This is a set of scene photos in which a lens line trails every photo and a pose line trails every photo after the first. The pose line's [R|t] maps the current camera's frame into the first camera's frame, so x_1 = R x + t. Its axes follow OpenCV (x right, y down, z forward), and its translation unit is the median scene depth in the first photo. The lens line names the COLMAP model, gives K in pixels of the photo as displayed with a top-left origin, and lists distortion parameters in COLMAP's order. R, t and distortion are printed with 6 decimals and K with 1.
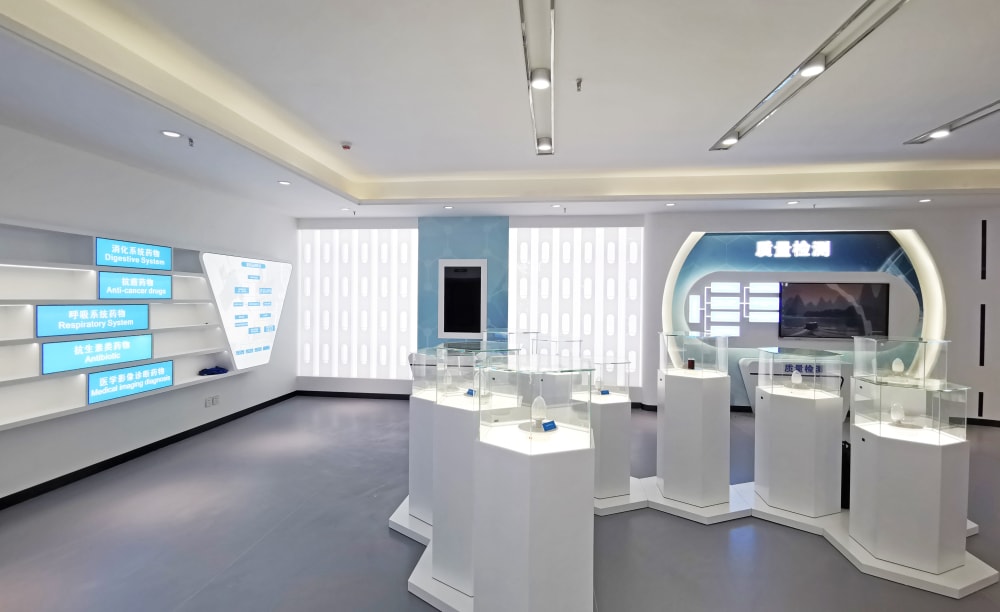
lens RADIAL K [[460.6, 0, 497.3], [0, 460.6, 302.7], [0, 0, 1]] dist [0.011723, 0.000632]
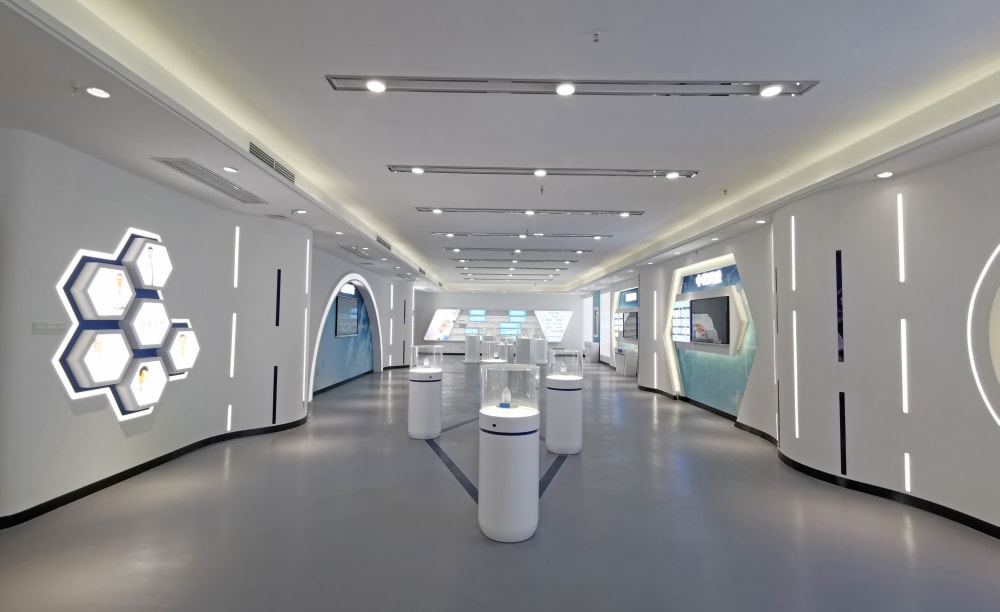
lens RADIAL K [[460.6, 0, 497.3], [0, 460.6, 302.7], [0, 0, 1]] dist [0.011723, 0.000632]
pose [[0.126144, -0.051979, -0.990649, 2.979963], [-0.024277, 0.998165, -0.055465, 0.049095], [0.991715, 0.031046, 0.124650, 0.124912]]
